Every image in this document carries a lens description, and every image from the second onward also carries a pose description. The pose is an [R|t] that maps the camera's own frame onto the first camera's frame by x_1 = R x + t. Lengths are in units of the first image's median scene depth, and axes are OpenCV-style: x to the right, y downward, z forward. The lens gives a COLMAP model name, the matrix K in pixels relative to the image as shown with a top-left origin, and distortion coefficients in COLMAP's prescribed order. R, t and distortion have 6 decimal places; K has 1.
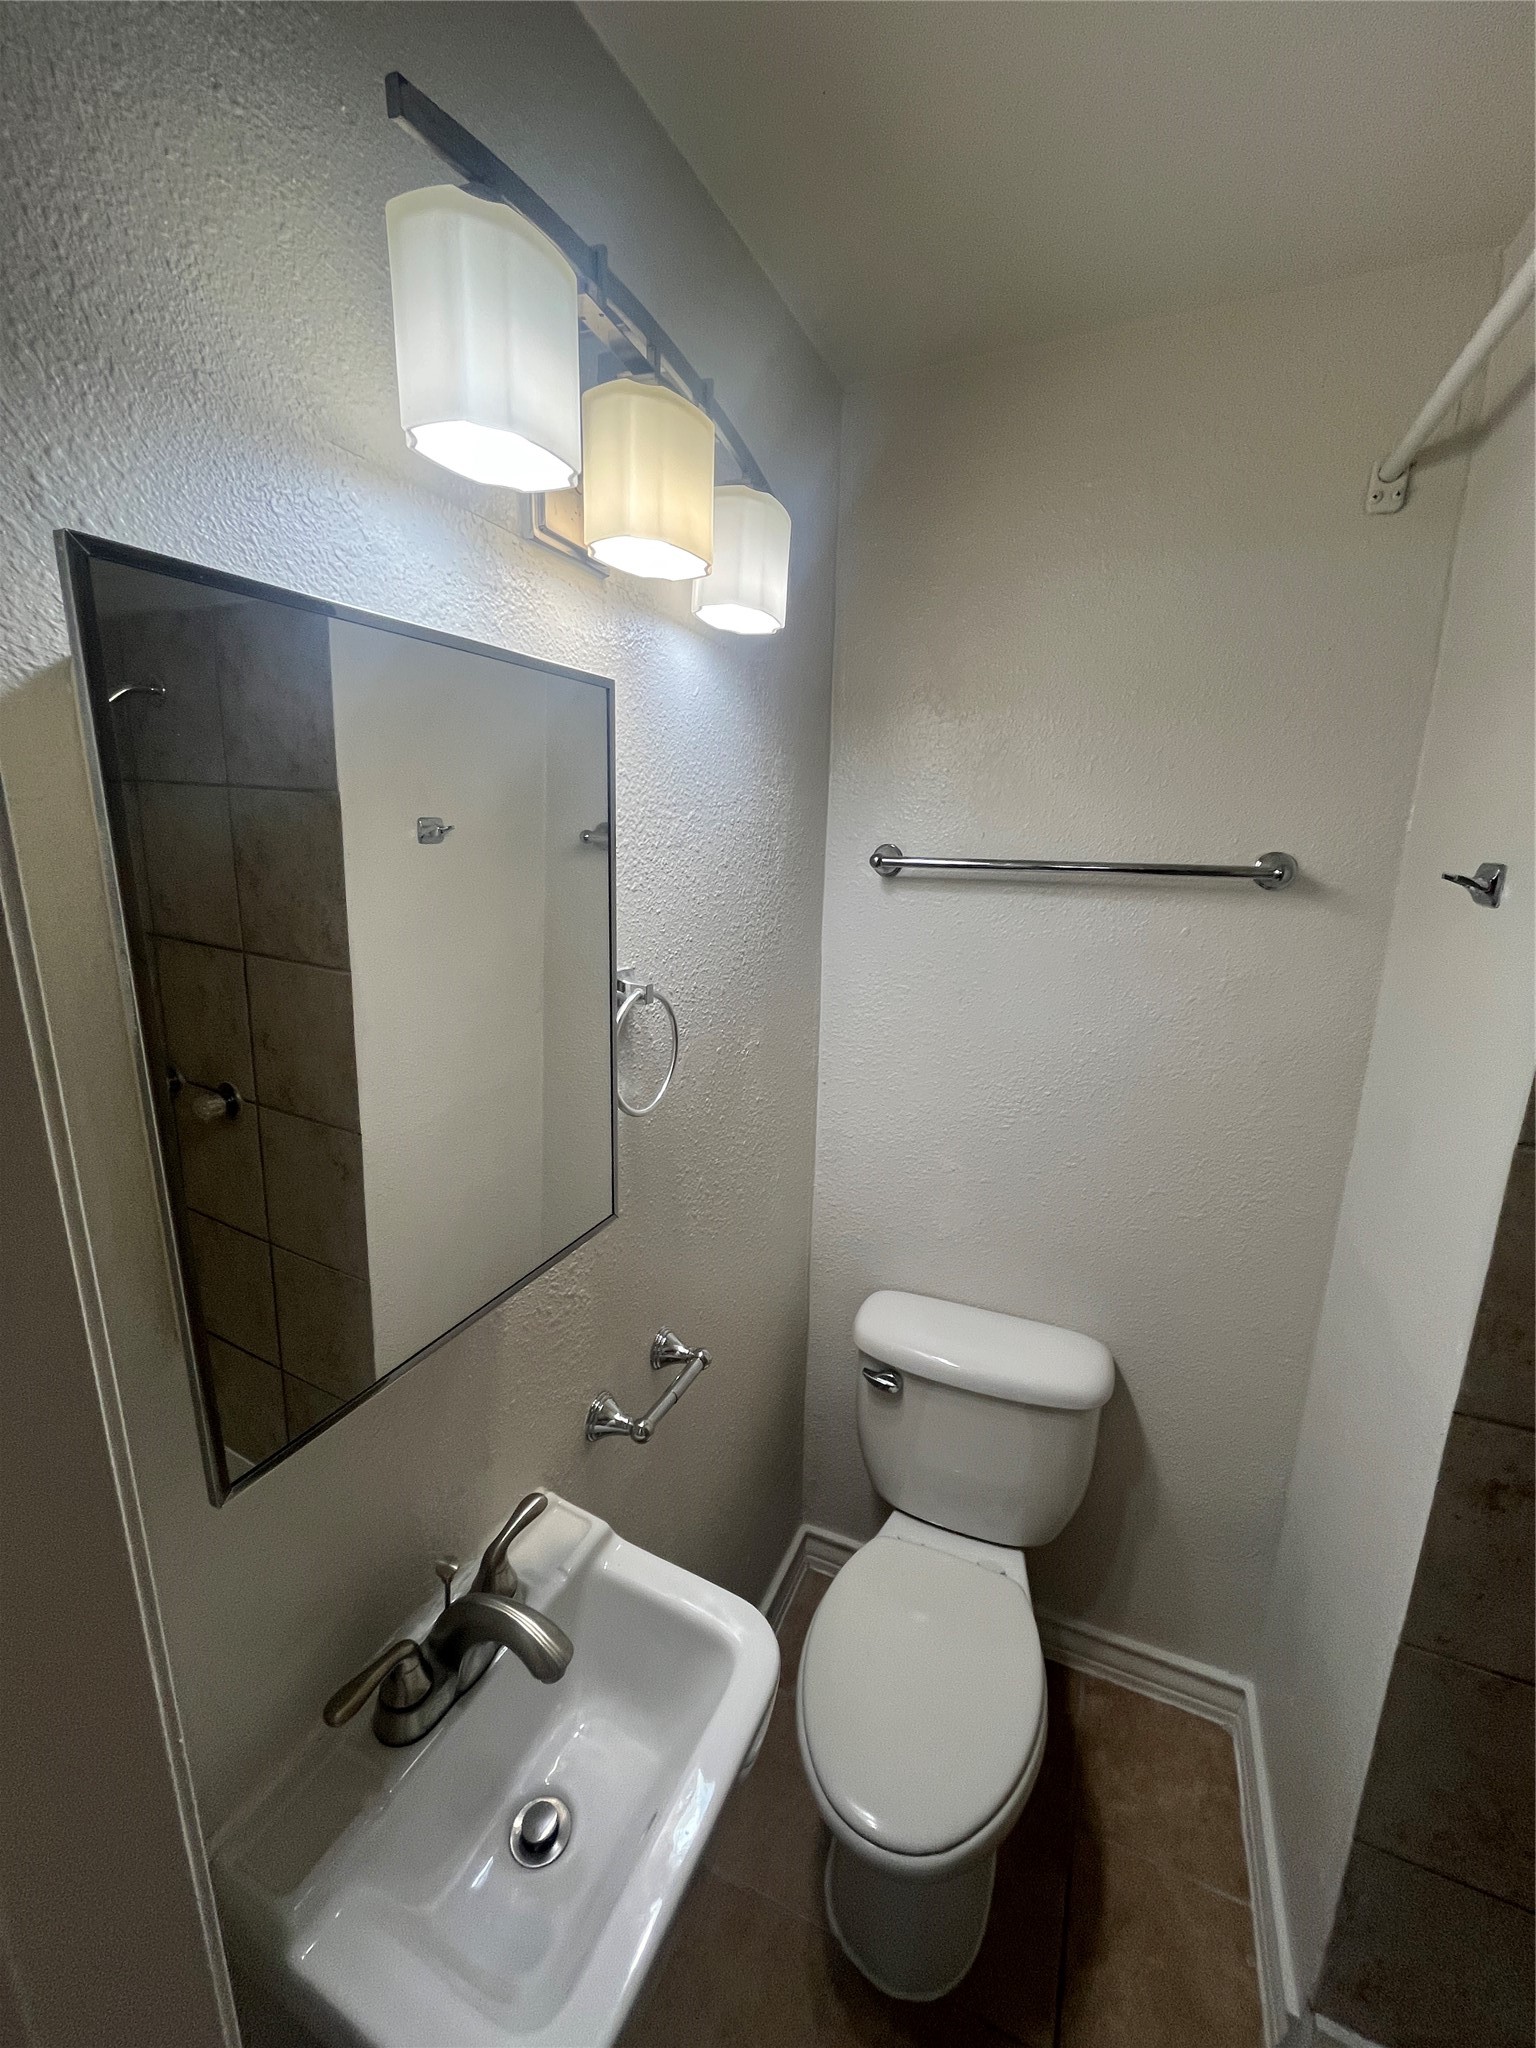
lens RADIAL K [[830.4, 0, 766.9], [0, 830.4, 1022.0], [0, 0, 1]] dist [-0.003002, -0.000479]
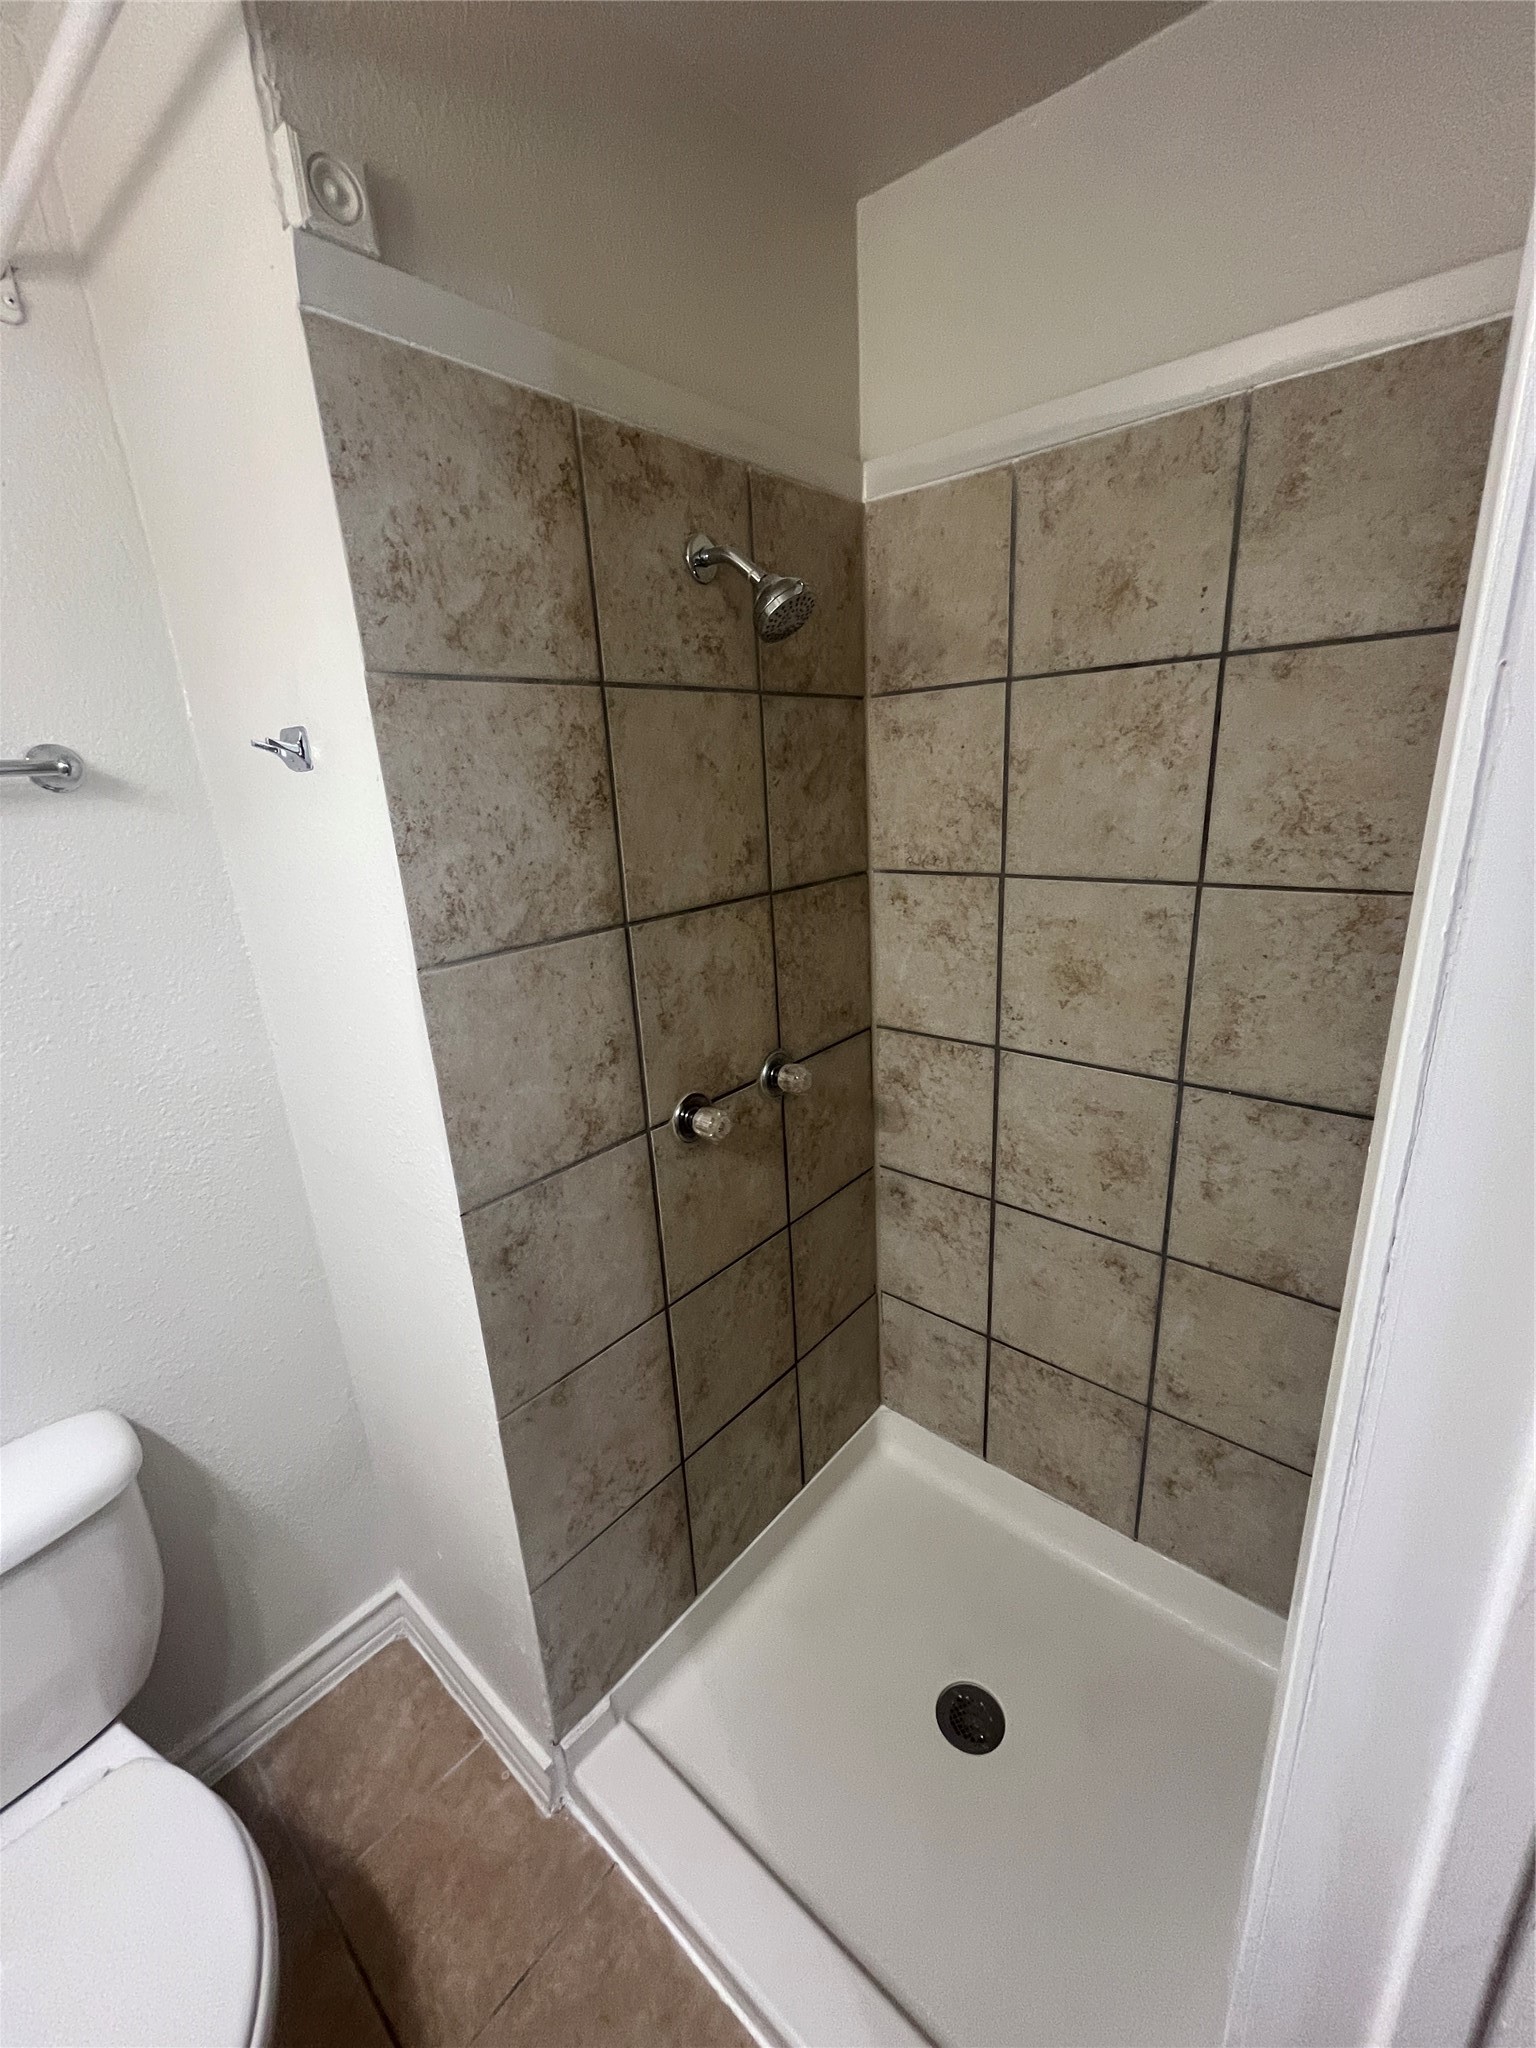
lens RADIAL K [[830.4, 0, 768.8], [0, 830.4, 1025.9], [0, 0, 1]] dist [-0.003002, -0.000479]
pose [[0.289542, -0.308486, 0.906091, 0.000605], [0.273363, 0.933864, 0.230588, 0.053420], [-0.917299, 0.180927, 0.354722, 0.106368]]
